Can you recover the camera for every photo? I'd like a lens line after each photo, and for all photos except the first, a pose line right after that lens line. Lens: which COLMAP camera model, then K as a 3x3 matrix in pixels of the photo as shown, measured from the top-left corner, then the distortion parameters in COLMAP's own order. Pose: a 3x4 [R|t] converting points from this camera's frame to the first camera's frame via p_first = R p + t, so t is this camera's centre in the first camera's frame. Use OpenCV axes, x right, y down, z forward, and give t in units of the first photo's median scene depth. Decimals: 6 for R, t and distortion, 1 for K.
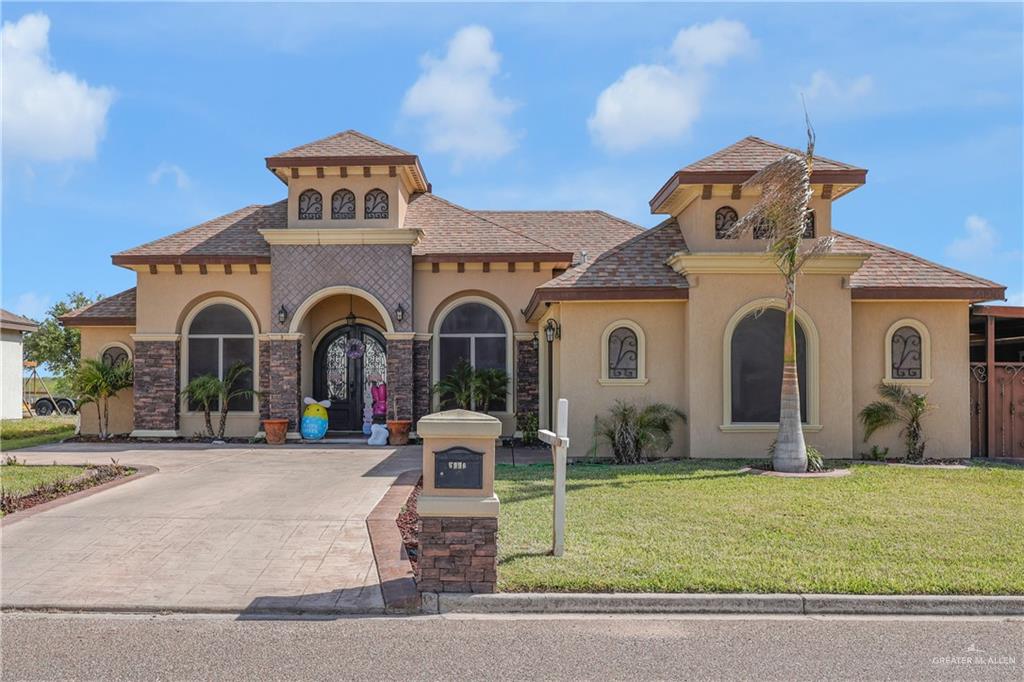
lens RADIAL K [[1146.6, 0, 511.3], [0, 1146.6, 341.6], [0, 0, 1]] dist [0.030271, 0.000000]
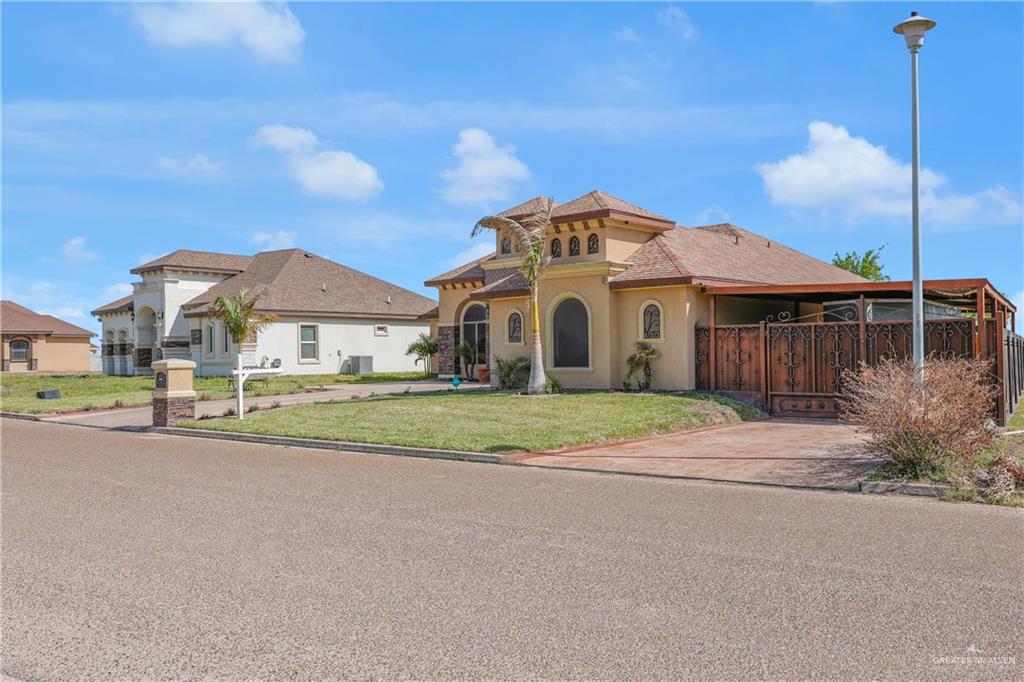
lens RADIAL K [[883.2, 0, 512.4], [0, 883.2, 341.4], [0, 0, 1]] dist [0.004765, 0.001616]
pose [[0.770918, -0.023222, -0.636511, 0.954771], [0.041486, 0.999044, 0.013798, 0.012135], [0.635582, -0.037044, 0.771144, -0.035888]]
